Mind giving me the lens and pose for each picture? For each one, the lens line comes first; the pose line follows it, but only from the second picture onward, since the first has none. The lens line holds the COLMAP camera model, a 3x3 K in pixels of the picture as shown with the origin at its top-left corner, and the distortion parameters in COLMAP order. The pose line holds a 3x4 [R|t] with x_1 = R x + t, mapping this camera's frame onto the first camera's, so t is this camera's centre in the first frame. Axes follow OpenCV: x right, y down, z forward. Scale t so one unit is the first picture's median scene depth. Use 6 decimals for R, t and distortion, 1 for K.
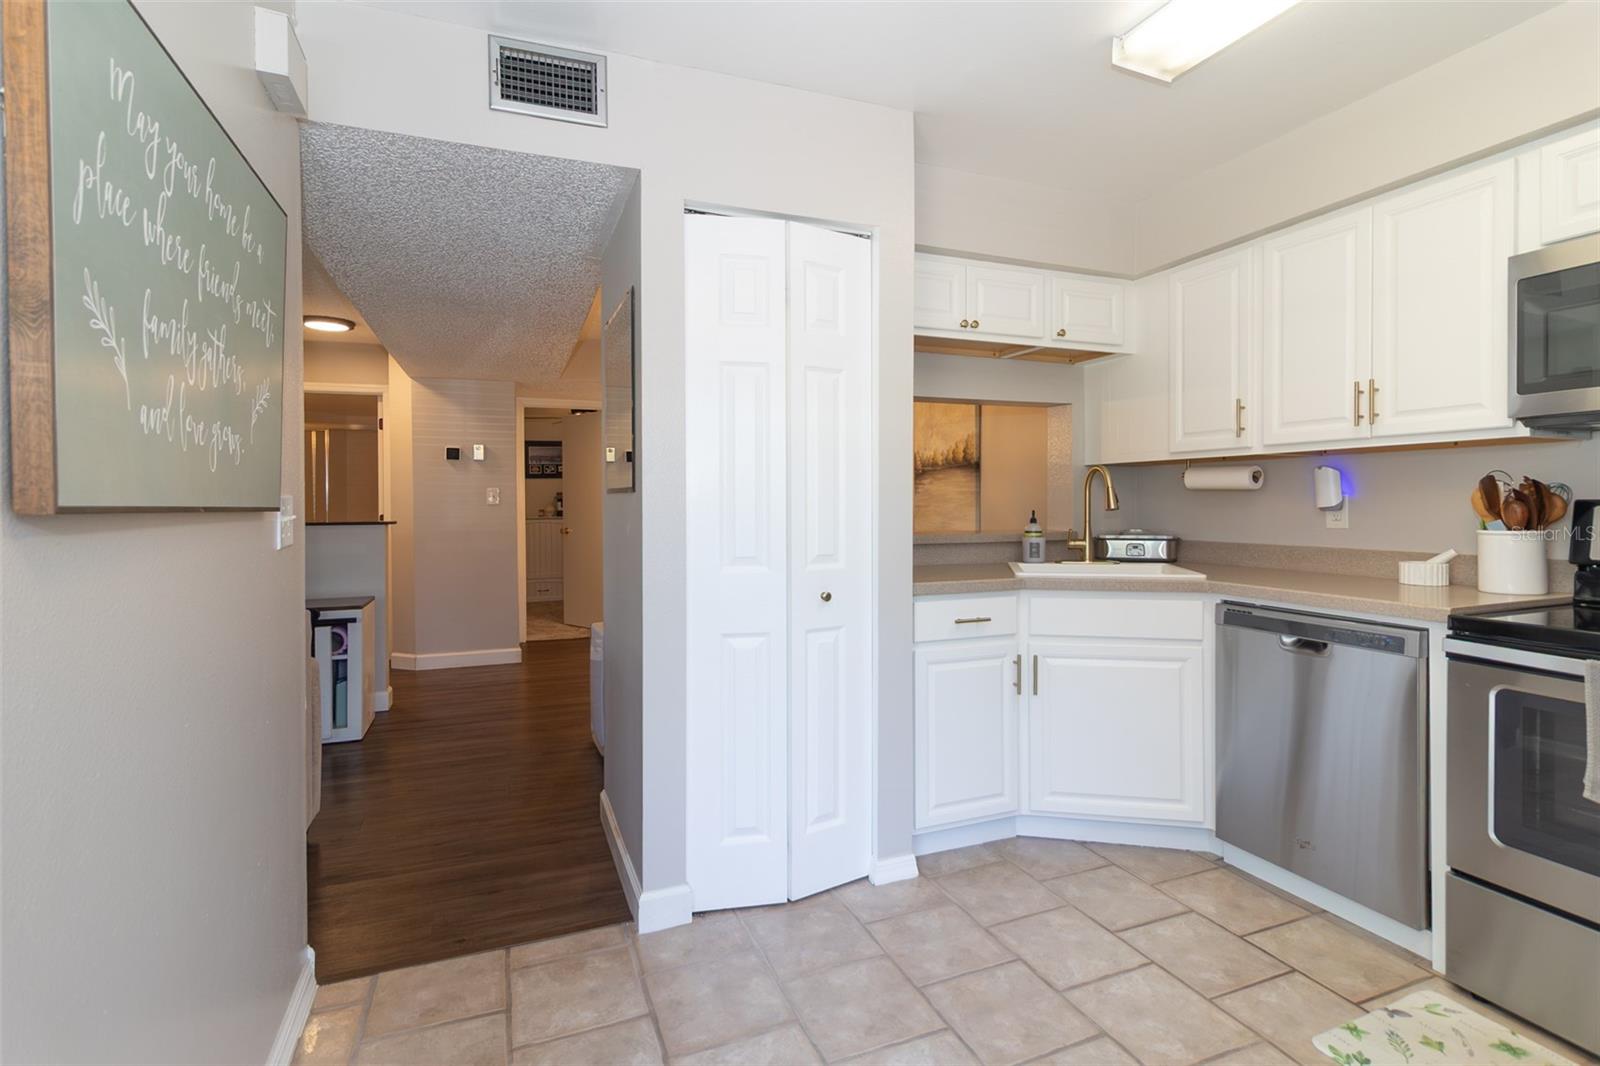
lens RADIAL K [[768.6, 0, 821.2], [0, 768.6, 507.5], [0, 0, 1]] dist [0.003348, 0.001314]
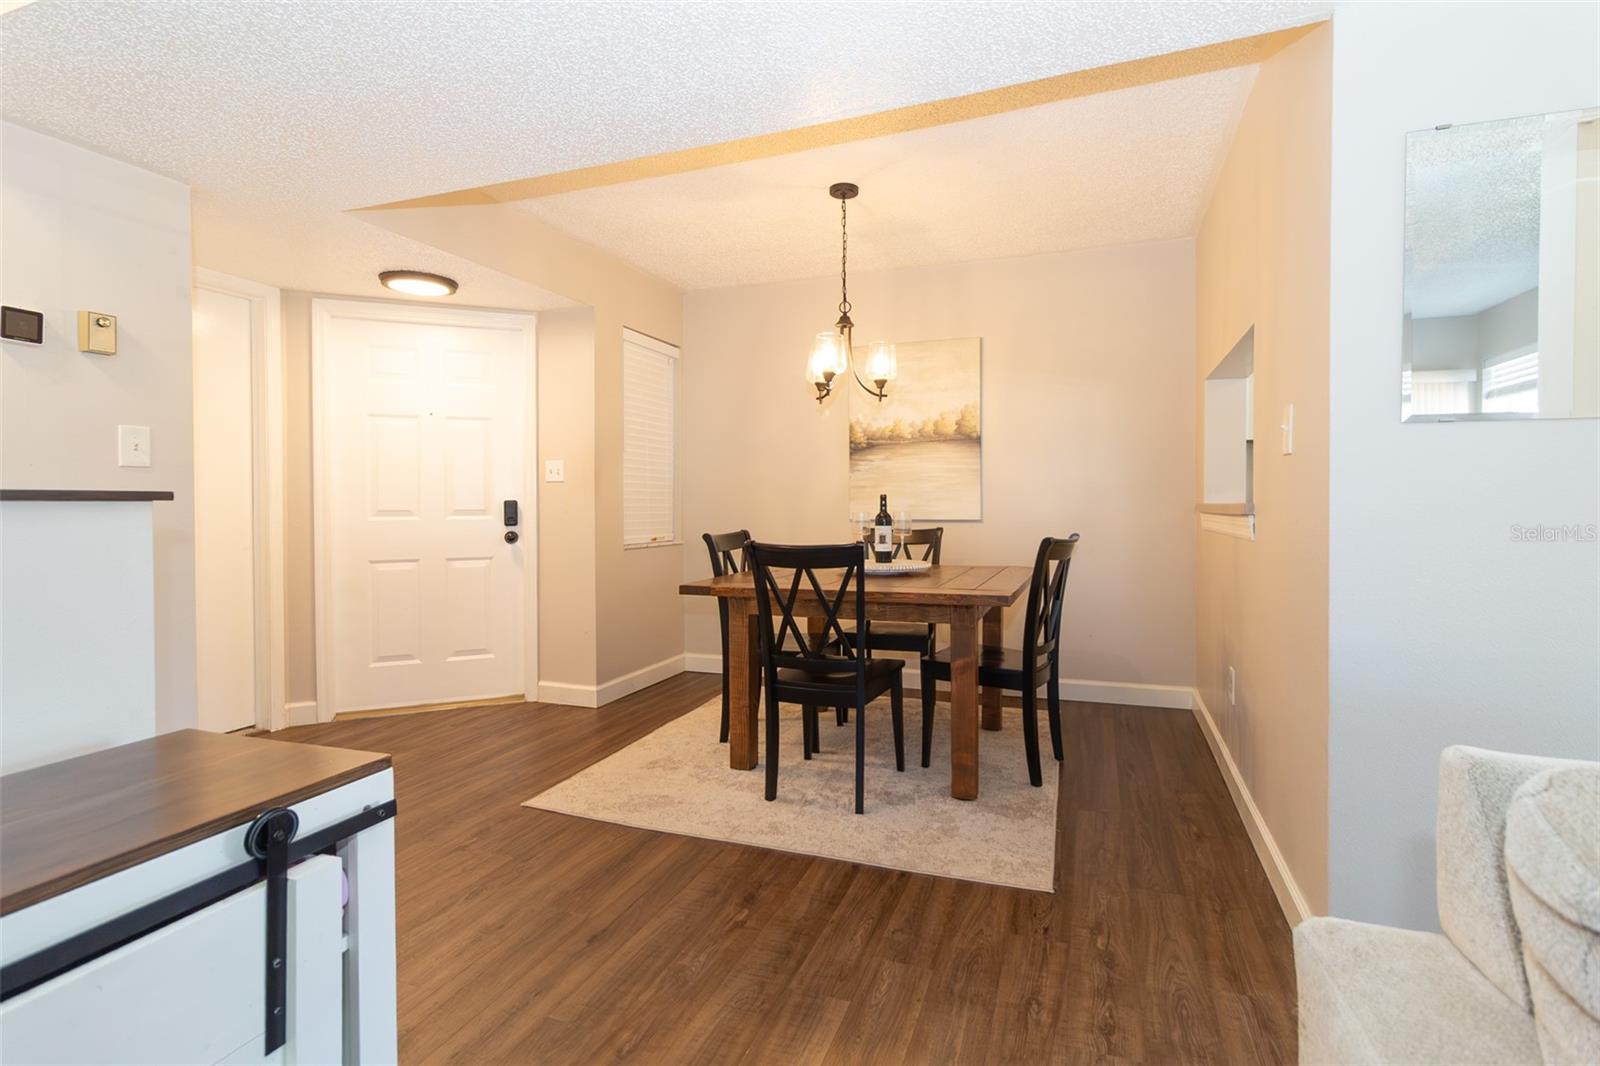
lens RADIAL K [[755.2, 0, 818.3], [0, 755.2, 507.0], [0, 0, 1]] dist [-0.001720, 0.000910]
pose [[0.673984, -0.001007, 0.738745, -1.138598], [0.005077, 0.999982, -0.003269, 0.050129], [-0.738728, 0.005954, 0.673977, 1.084850]]
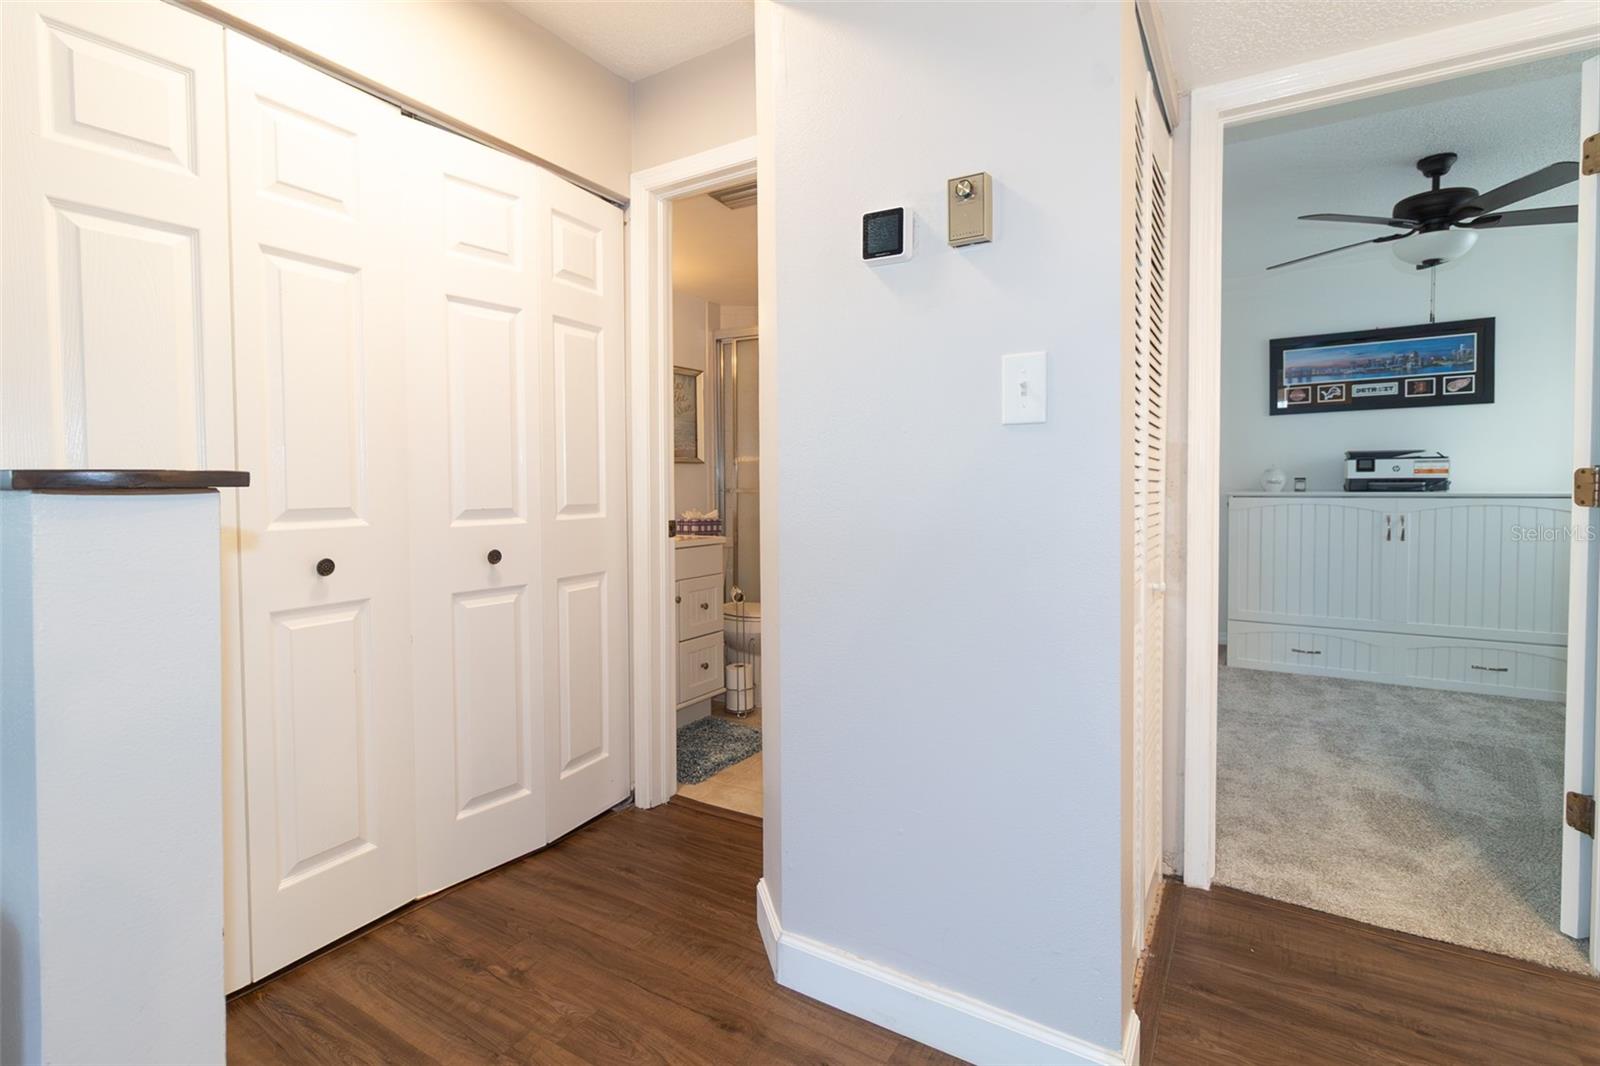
lens RADIAL K [[751.8, 0, 822.2], [0, 751.8, 505.5], [0, 0, 1]] dist [0.002291, 0.000945]
pose [[0.589546, 0.023926, -0.807380, -0.649874], [-0.001997, 0.999601, 0.028164, 0.037671], [0.807732, -0.014991, 0.589359, 1.930724]]
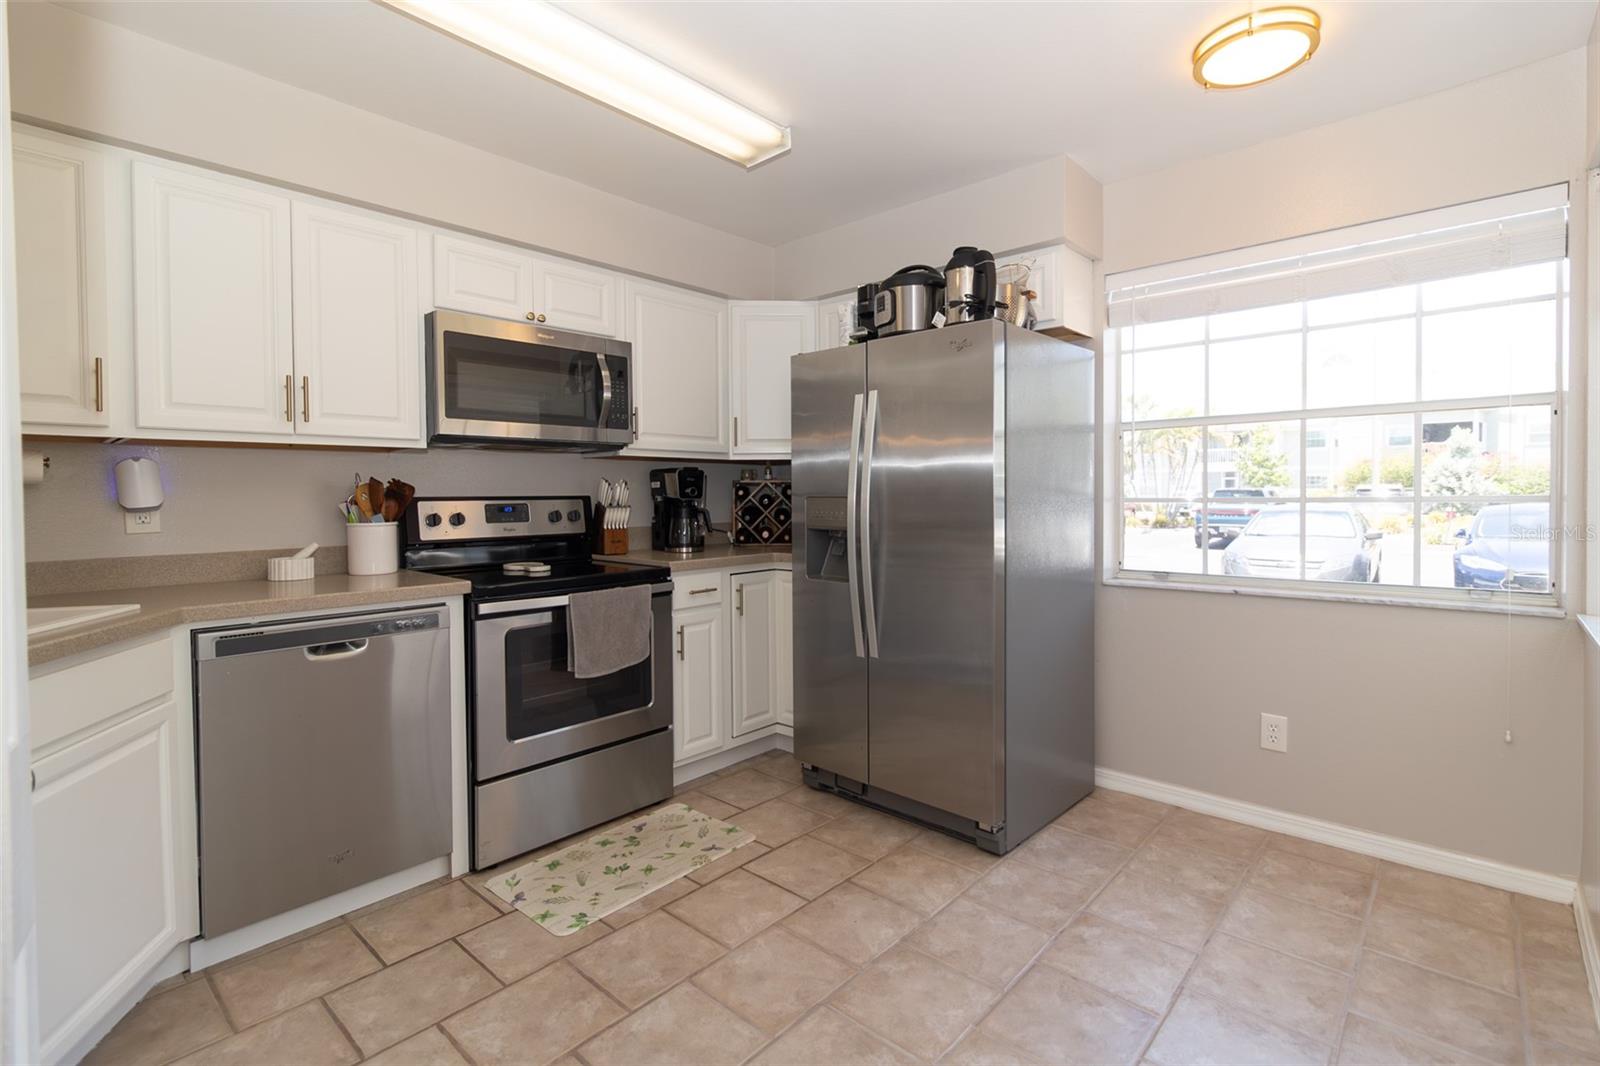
lens RADIAL K [[742.7, 0, 820.6], [0, 742.7, 507.1], [0, 0, 1]] dist [-0.002321, -0.000714]
pose [[-0.438278, -0.013158, 0.898743, -0.423755], [0.014570, 0.999657, 0.021741, -0.008604], [-0.898721, 0.022623, -0.437936, 0.797411]]
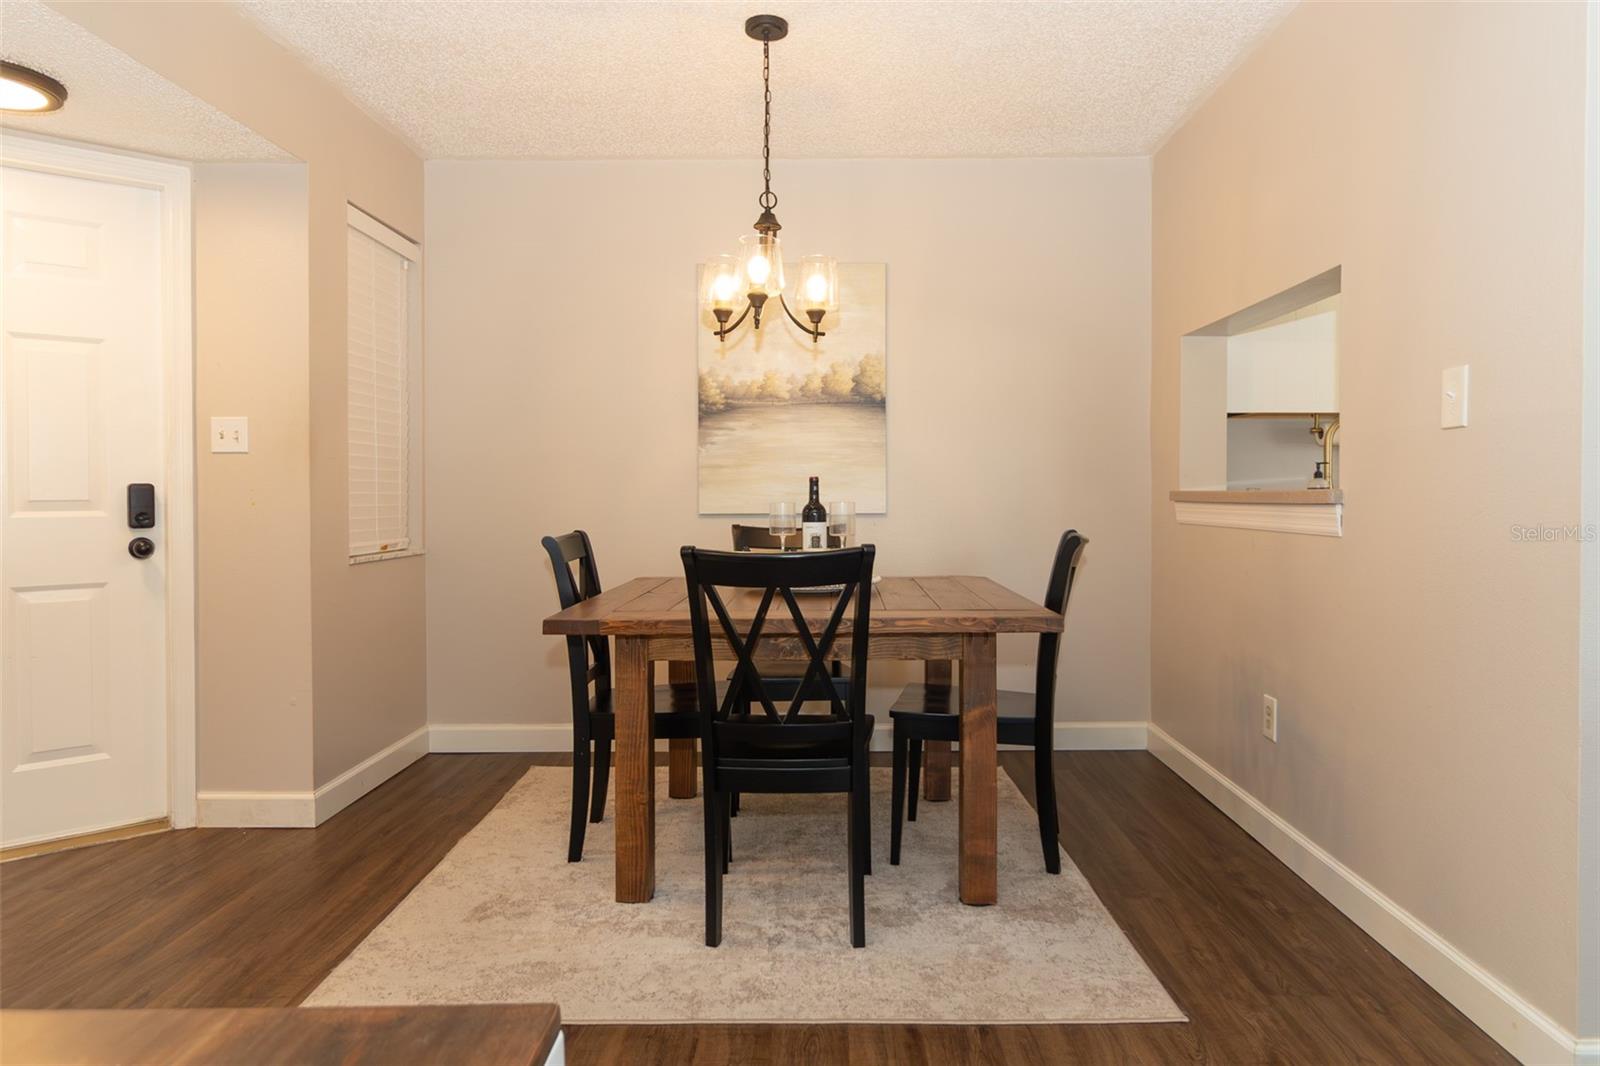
lens RADIAL K [[1017.0, 0, 816.5], [0, 1017.0, 502.6], [0, 0, 1]] dist [-0.001064, 0.000760]
pose [[0.392342, -0.005396, 0.919804, -1.220364], [0.006304, 0.999975, 0.003178, 0.051782], [-0.919798, 0.004551, 0.392366, 1.418419]]
